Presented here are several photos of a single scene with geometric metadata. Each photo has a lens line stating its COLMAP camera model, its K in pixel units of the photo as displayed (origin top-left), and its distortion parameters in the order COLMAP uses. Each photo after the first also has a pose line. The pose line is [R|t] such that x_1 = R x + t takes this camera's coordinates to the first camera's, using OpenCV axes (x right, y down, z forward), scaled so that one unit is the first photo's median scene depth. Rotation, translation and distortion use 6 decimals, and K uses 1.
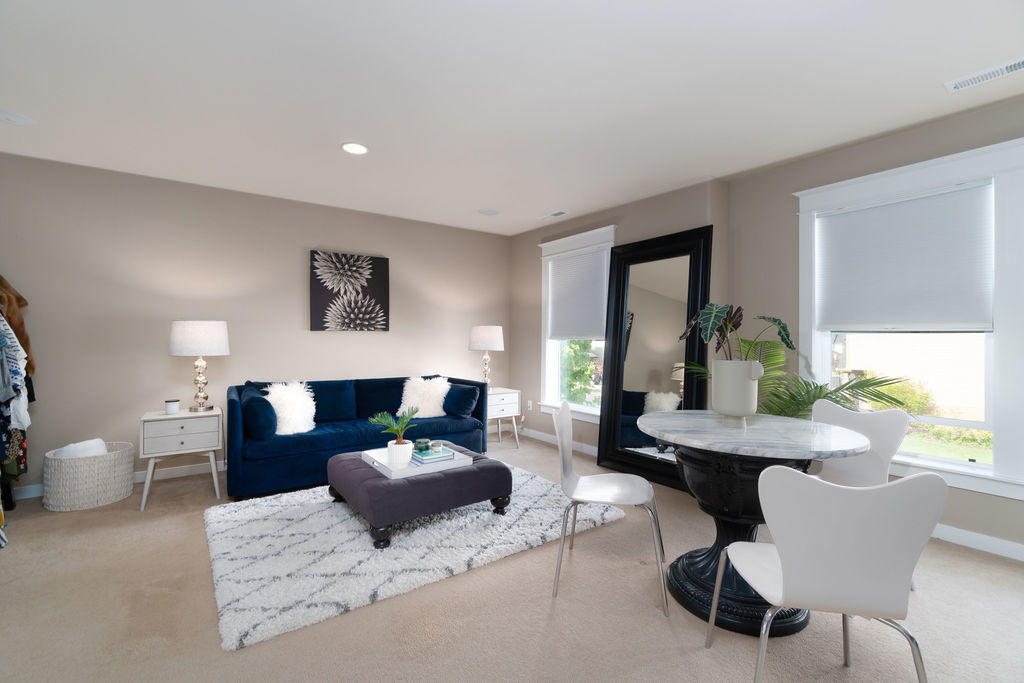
lens RADIAL K [[443.9, 0, 509.1], [0, 443.9, 341.3], [0, 0, 1]] dist [-0.001792, 0.000593]
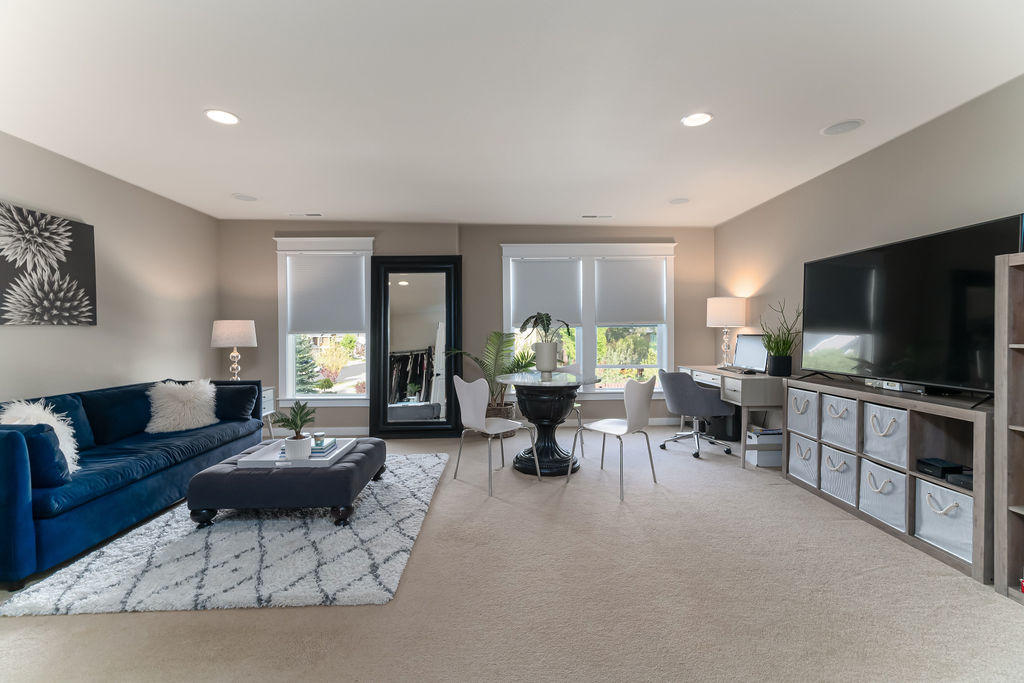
lens RADIAL K [[443.9, 0, 505.3], [0, 443.9, 338.5], [0, 0, 1]] dist [-0.001792, 0.000593]
pose [[0.564284, -0.021211, 0.825308, -0.520497], [0.016737, 0.999758, 0.014251, -0.001150], [-0.825411, 0.005772, 0.564502, 0.030936]]
